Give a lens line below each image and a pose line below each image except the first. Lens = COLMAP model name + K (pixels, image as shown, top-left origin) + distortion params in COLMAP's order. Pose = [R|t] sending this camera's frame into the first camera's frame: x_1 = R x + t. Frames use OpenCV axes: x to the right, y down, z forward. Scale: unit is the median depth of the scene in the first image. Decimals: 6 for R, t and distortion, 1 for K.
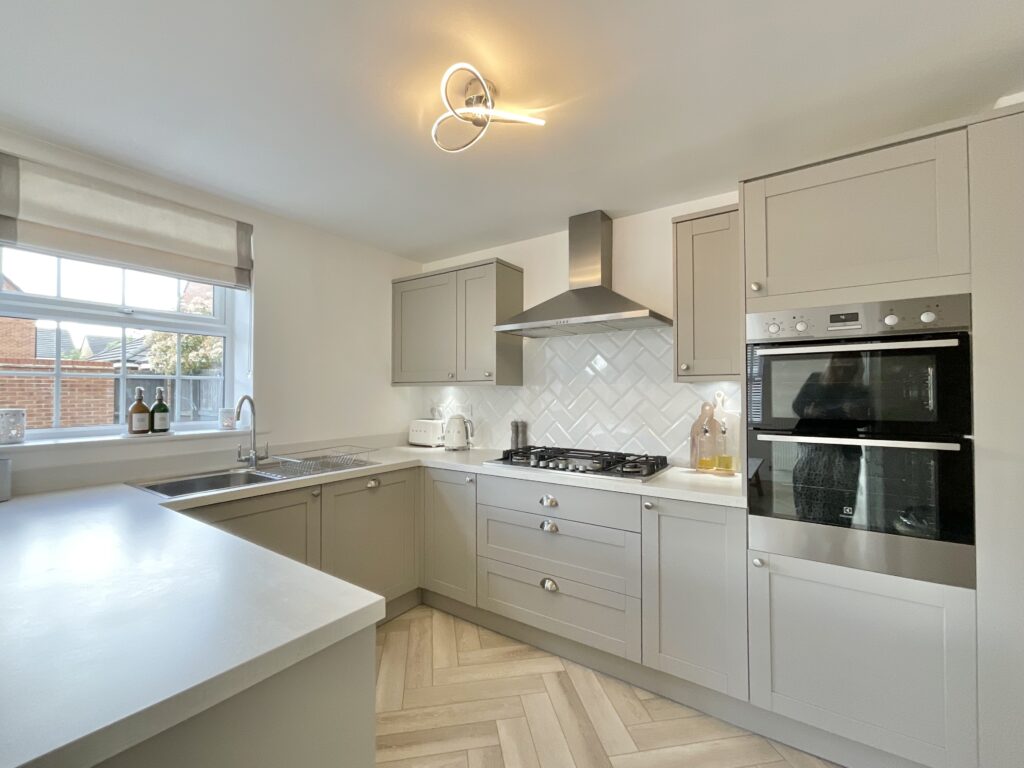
lens RADIAL K [[442.9, 0, 518.5], [0, 442.9, 383.6], [0, 0, 1]] dist [-0.004573, -0.000398]
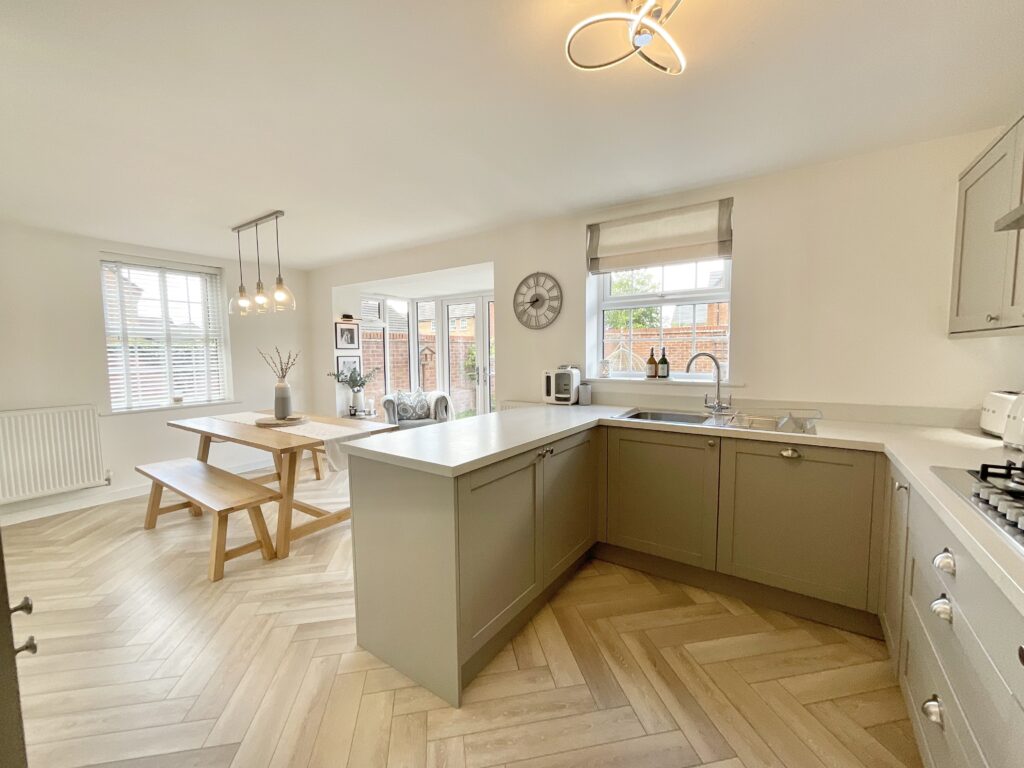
lens RADIAL K [[423.9, 0, 503.0], [0, 423.9, 378.9], [0, 0, 1]] dist [0.003669, -0.000699]
pose [[-0.015375, 0.070437, -0.997398, 0.559739], [0.031659, 0.997050, 0.069924, 0.000671], [0.999380, -0.030501, -0.017560, 0.491200]]
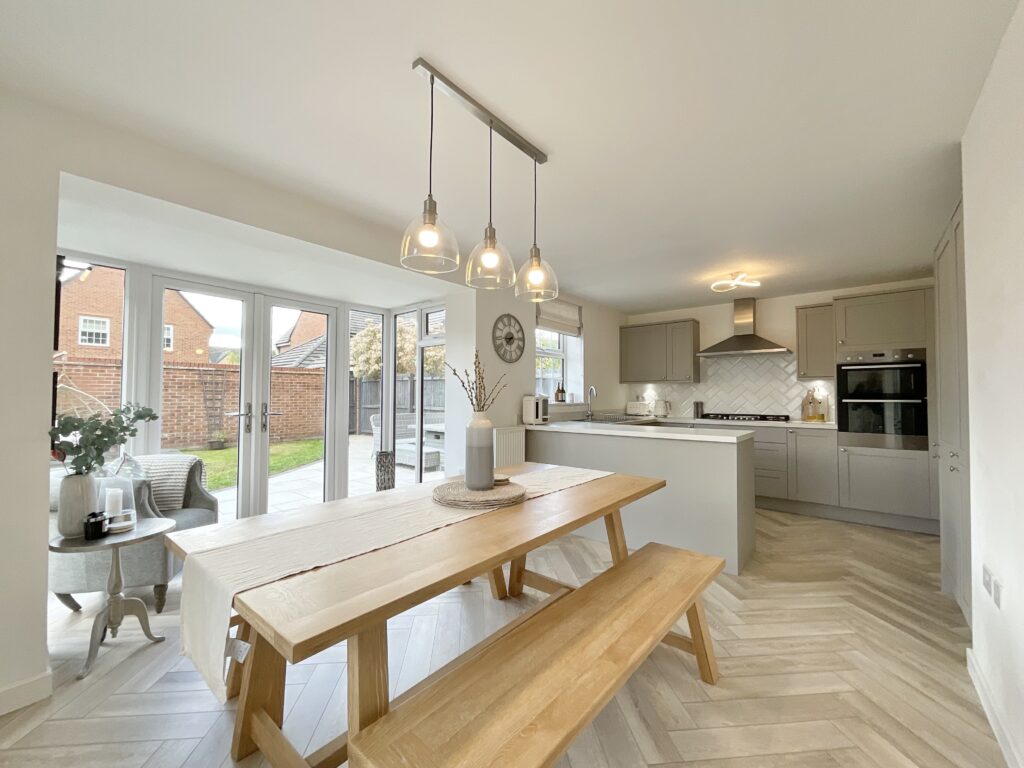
lens RADIAL K [[423.9, 0, 511.5], [0, 423.9, 383.3], [0, 0, 1]] dist [0.003669, -0.000699]
pose [[0.996170, 0.001755, -0.087416, -0.812468], [-0.002692, 0.999940, -0.010605, 0.035741], [0.087392, 0.010800, 0.996115, -1.140099]]
